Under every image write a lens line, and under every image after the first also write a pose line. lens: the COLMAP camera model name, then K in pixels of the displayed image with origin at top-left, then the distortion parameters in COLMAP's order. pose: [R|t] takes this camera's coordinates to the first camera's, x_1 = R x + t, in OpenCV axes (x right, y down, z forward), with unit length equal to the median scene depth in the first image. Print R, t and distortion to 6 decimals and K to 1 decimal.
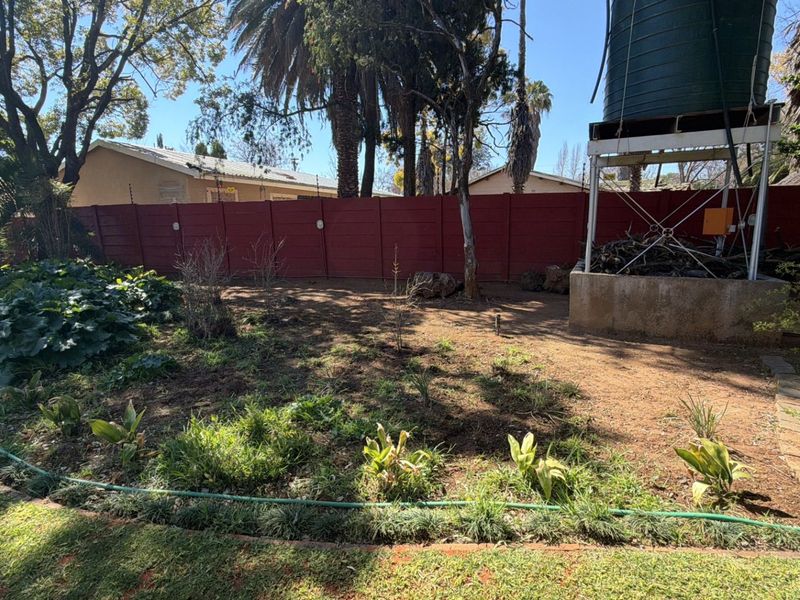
lens RADIAL K [[416.6, 0, 400.0], [0, 416.6, 300.0], [0, 0, 1]] dist [0.002568, 0.001053]
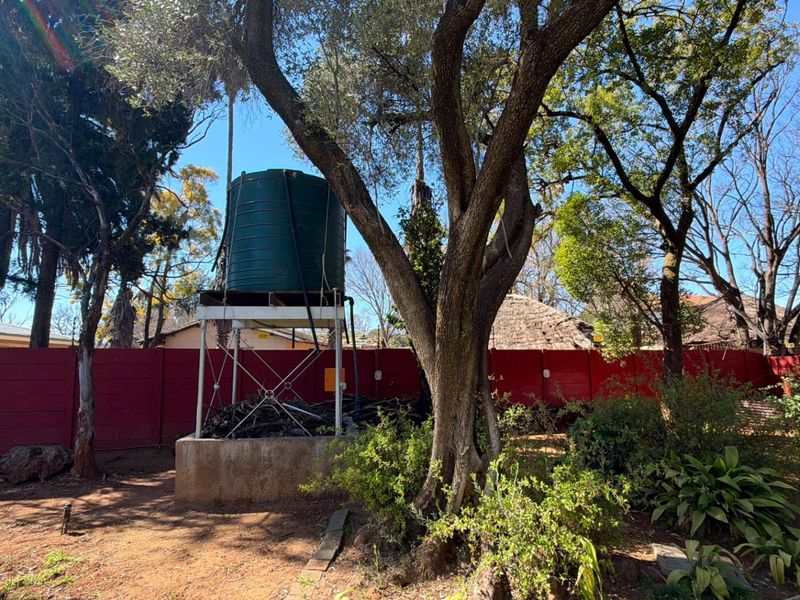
lens RADIAL K [[416.6, 0, 400.0], [0, 416.6, 300.0], [0, 0, 1]] dist [0.002568, 0.001053]
pose [[0.851372, 0.080773, 0.518307, 0.339322], [0.095852, 0.947484, -0.305102, -0.031700], [-0.515731, 0.309436, 0.798918, -0.088945]]
